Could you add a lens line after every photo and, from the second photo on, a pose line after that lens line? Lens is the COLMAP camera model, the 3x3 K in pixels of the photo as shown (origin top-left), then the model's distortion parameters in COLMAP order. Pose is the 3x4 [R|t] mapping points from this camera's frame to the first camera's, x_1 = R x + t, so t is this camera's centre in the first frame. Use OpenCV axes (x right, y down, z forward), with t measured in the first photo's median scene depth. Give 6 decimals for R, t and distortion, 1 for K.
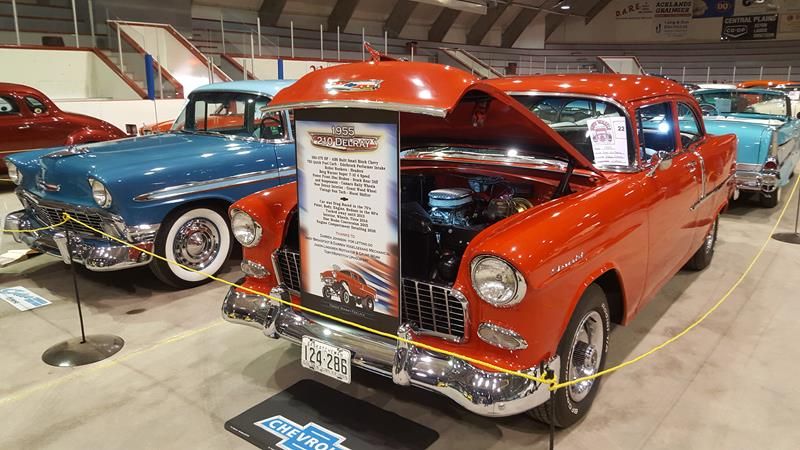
lens RADIAL K [[633.5, 0, 400.0], [0, 633.5, 225.0], [0, 0, 1]] dist [0.081571, -0.095617]
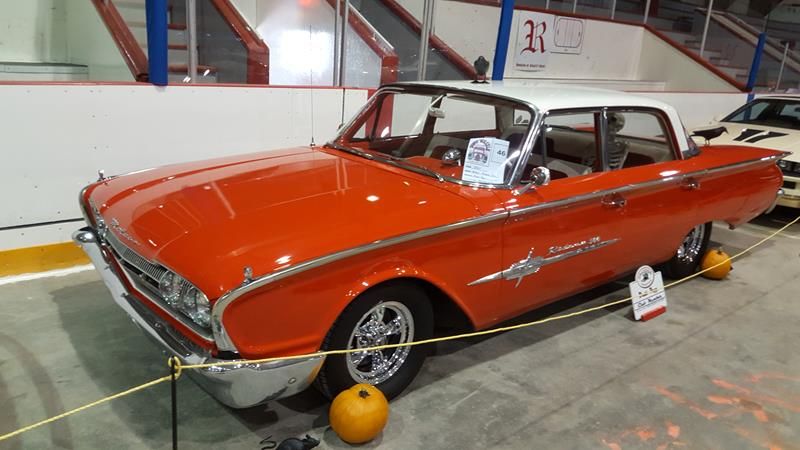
lens RADIAL K [[628.4, 0, 400.0], [0, 628.4, 225.0], [0, 0, 1]] dist [0.084371, 0.001915]
pose [[0.984732, 0.104943, -0.138886, -0.150993], [-0.098454, 0.993739, 0.052814, -0.108385], [0.143559, -0.038334, 0.988899, 0.488947]]
